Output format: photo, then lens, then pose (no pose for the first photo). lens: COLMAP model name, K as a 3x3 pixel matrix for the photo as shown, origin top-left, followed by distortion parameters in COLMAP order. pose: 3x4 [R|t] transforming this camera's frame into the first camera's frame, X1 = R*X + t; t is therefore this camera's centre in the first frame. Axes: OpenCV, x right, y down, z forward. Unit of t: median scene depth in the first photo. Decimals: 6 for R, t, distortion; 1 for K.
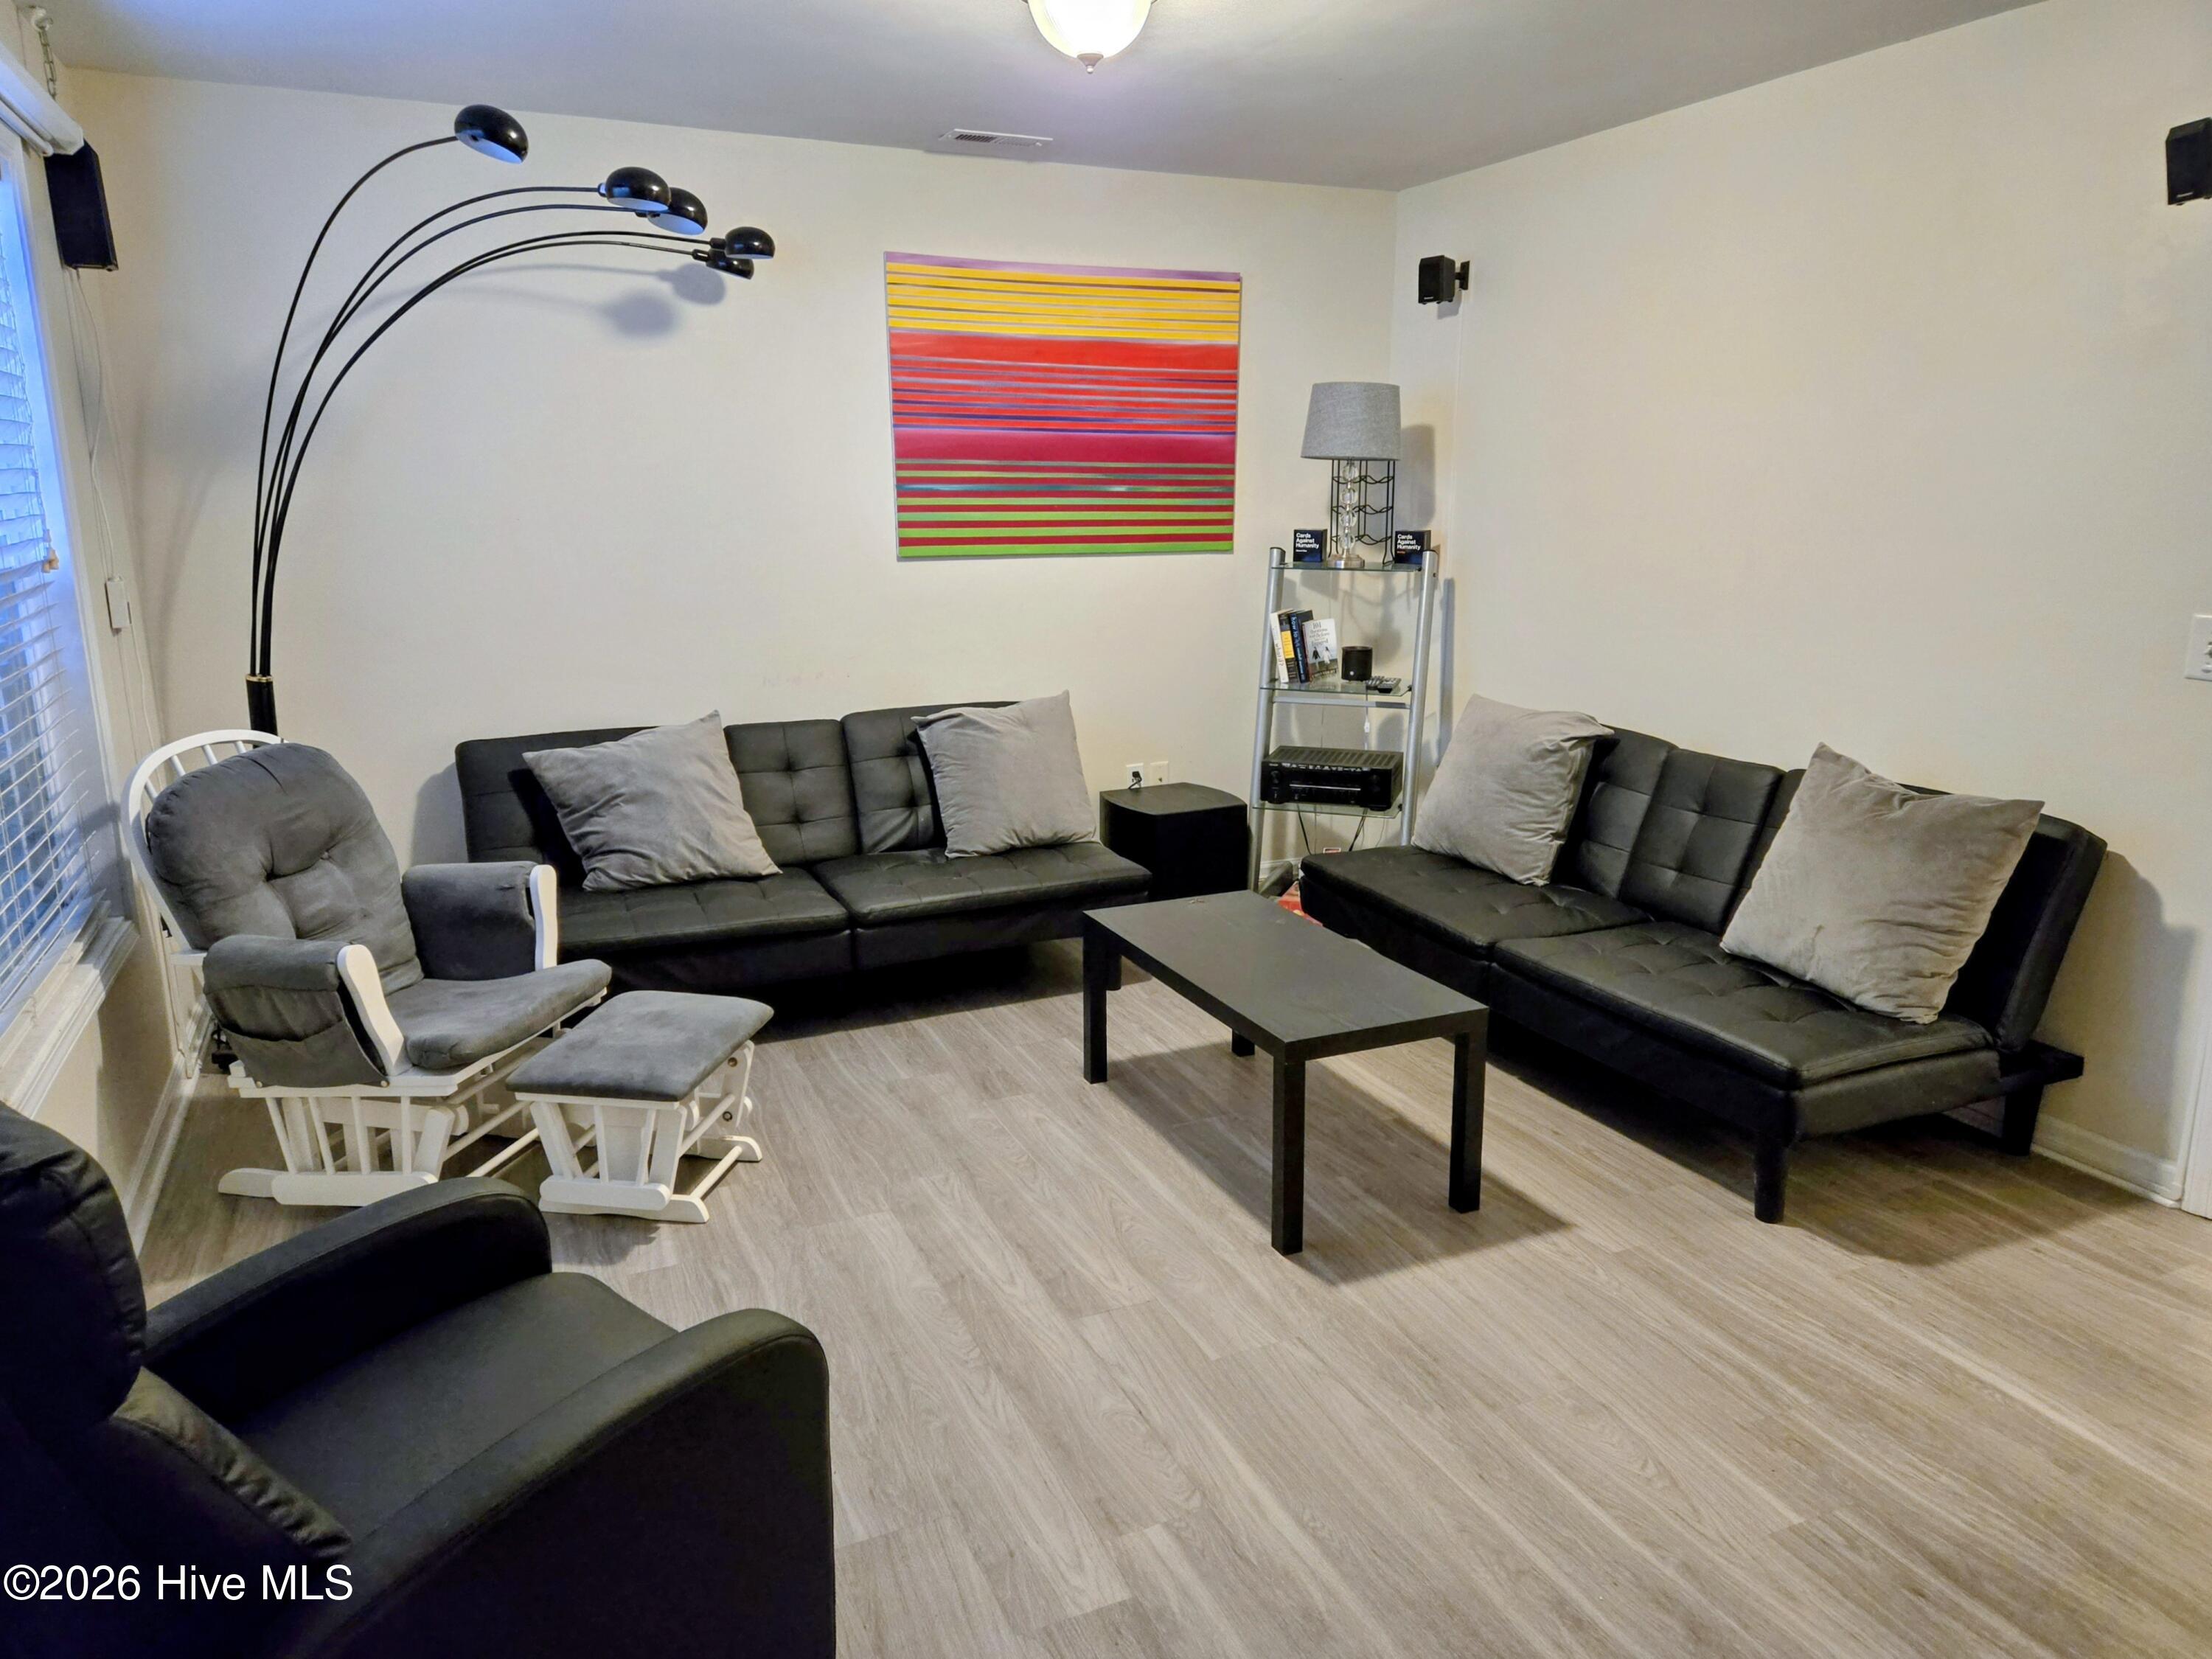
lens RADIAL K [[1486.4, 0, 1110.4], [0, 1486.4, 871.1], [0, 0, 1]] dist [0.002099, 0.000777]
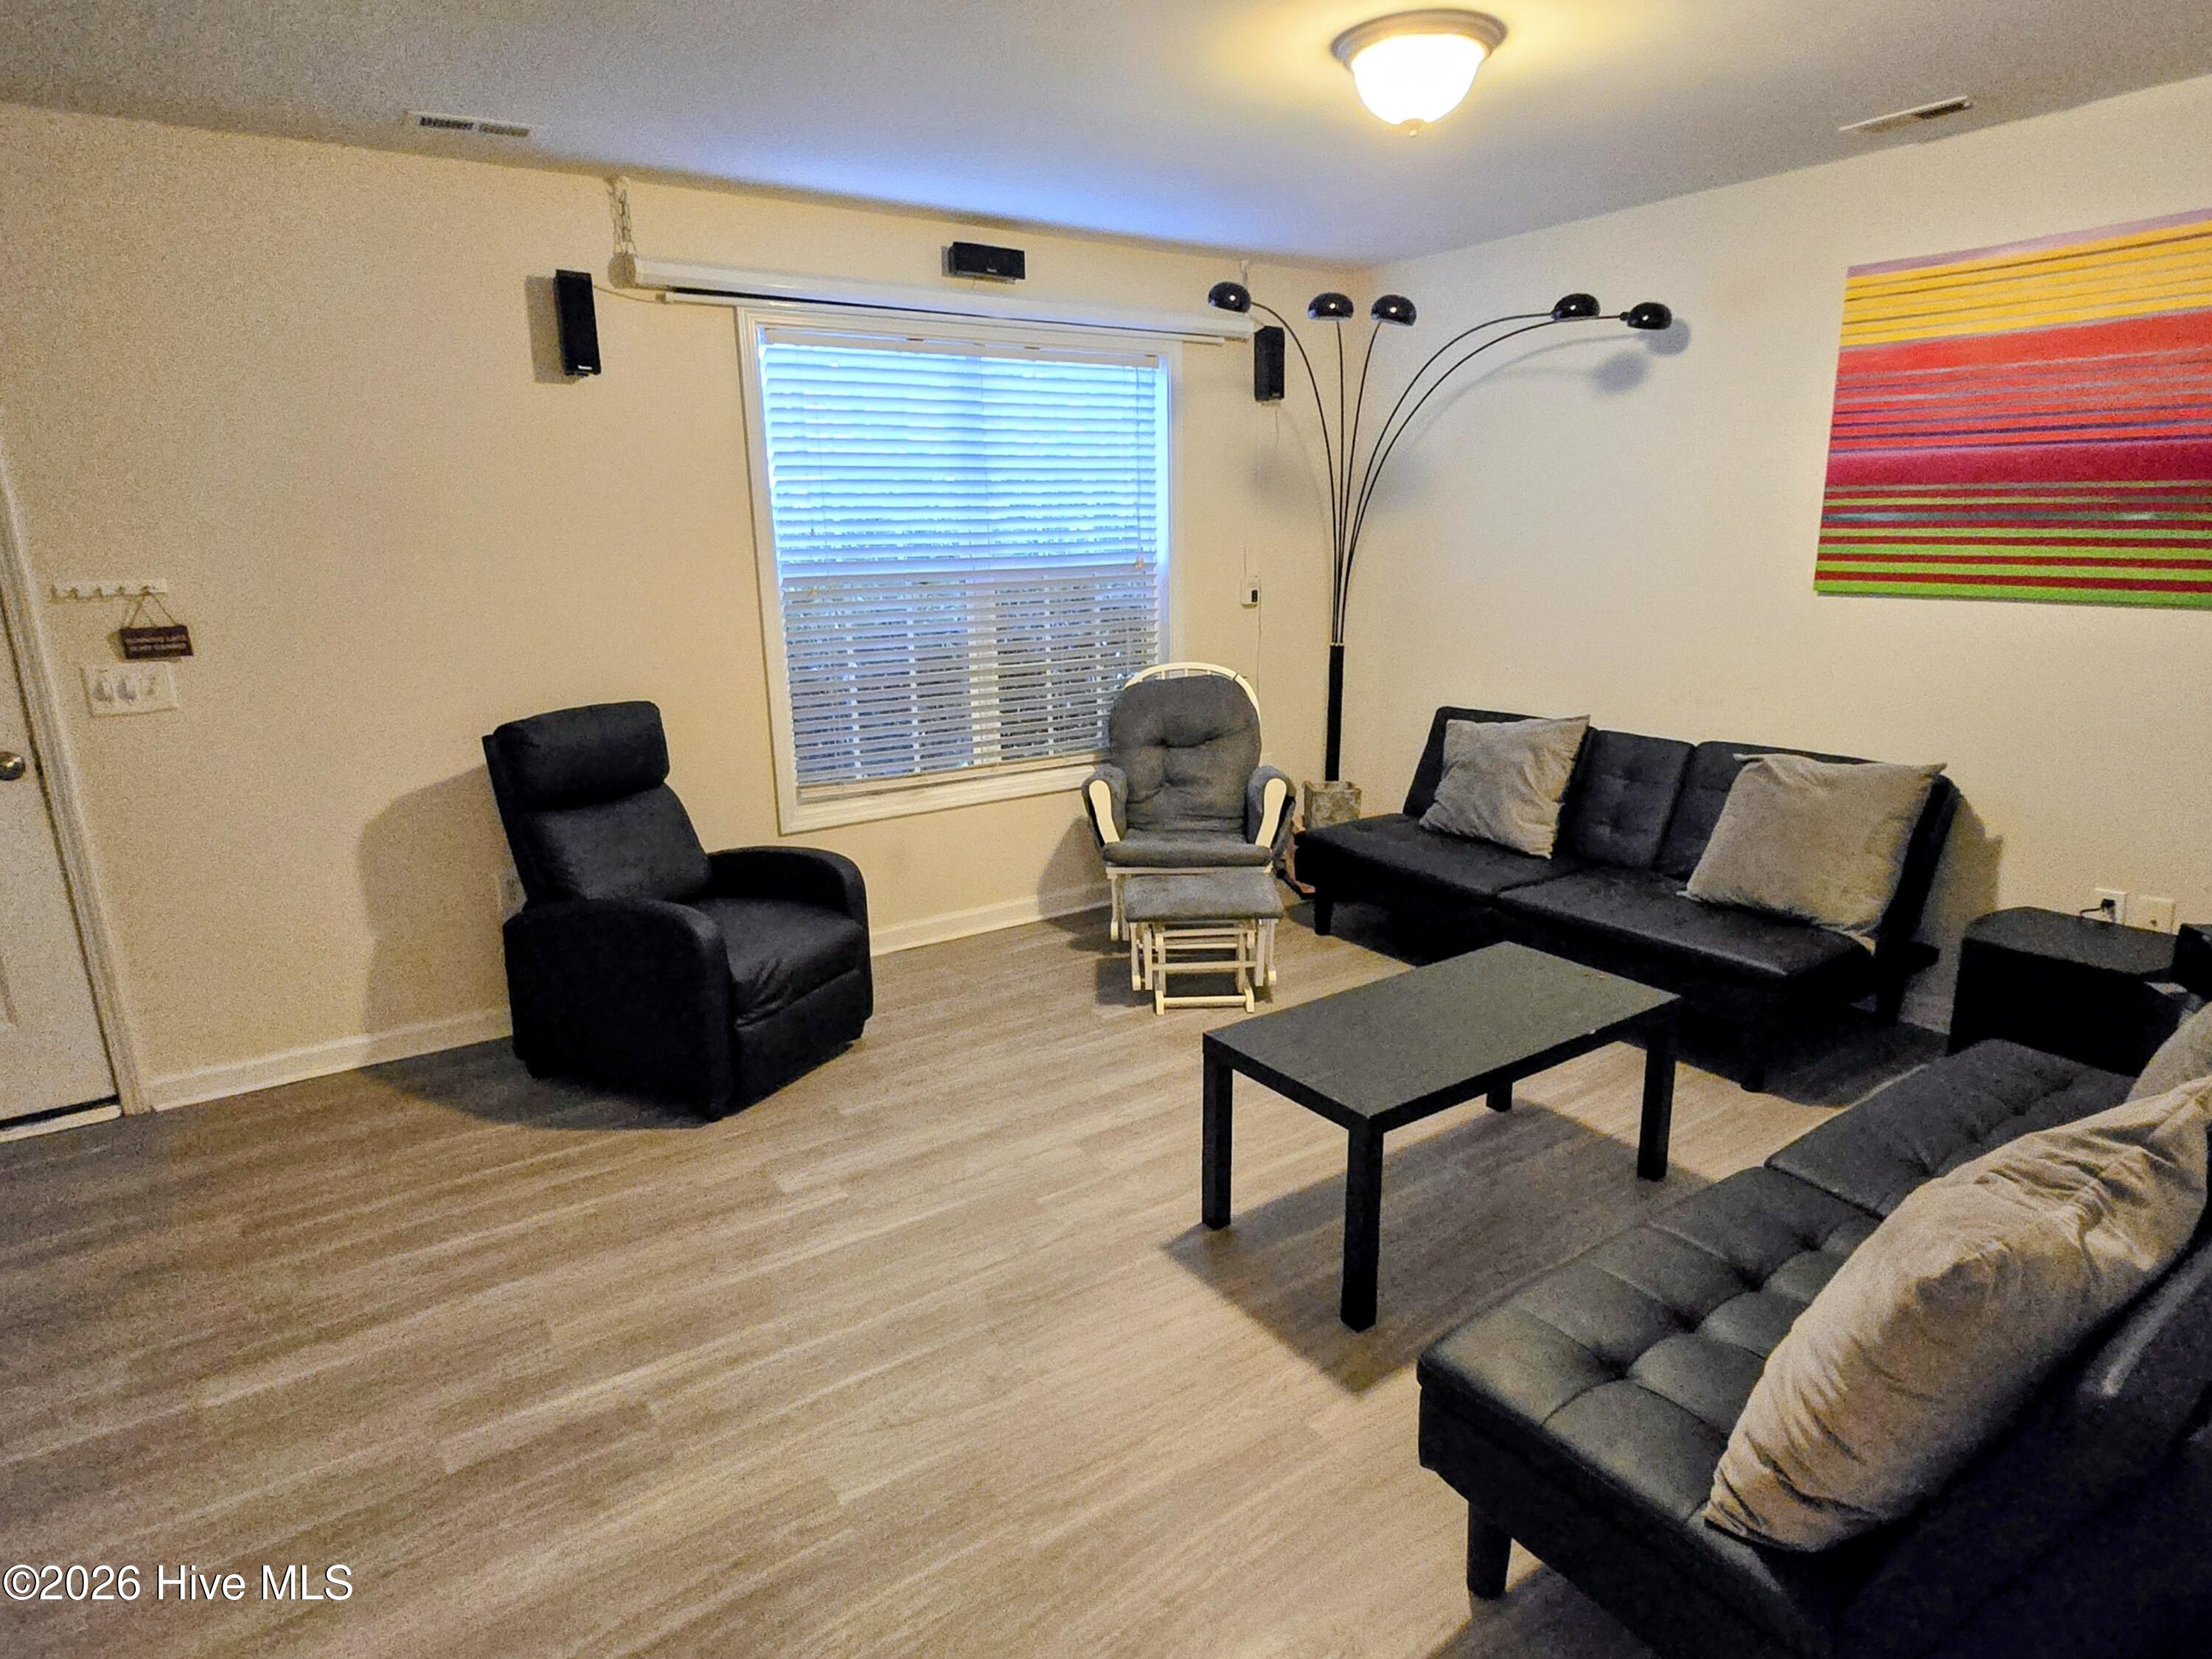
lens RADIAL K [[1270.9, 0, 1095.8], [0, 1270.9, 835.9], [0, 0, 1]] dist [-0.000056, -0.000371]
pose [[0.160536, 0.236847, -0.958192, 0.611632], [-0.235670, 0.951903, 0.195808, -0.116763], [0.958482, 0.194383, 0.208633, 0.436468]]
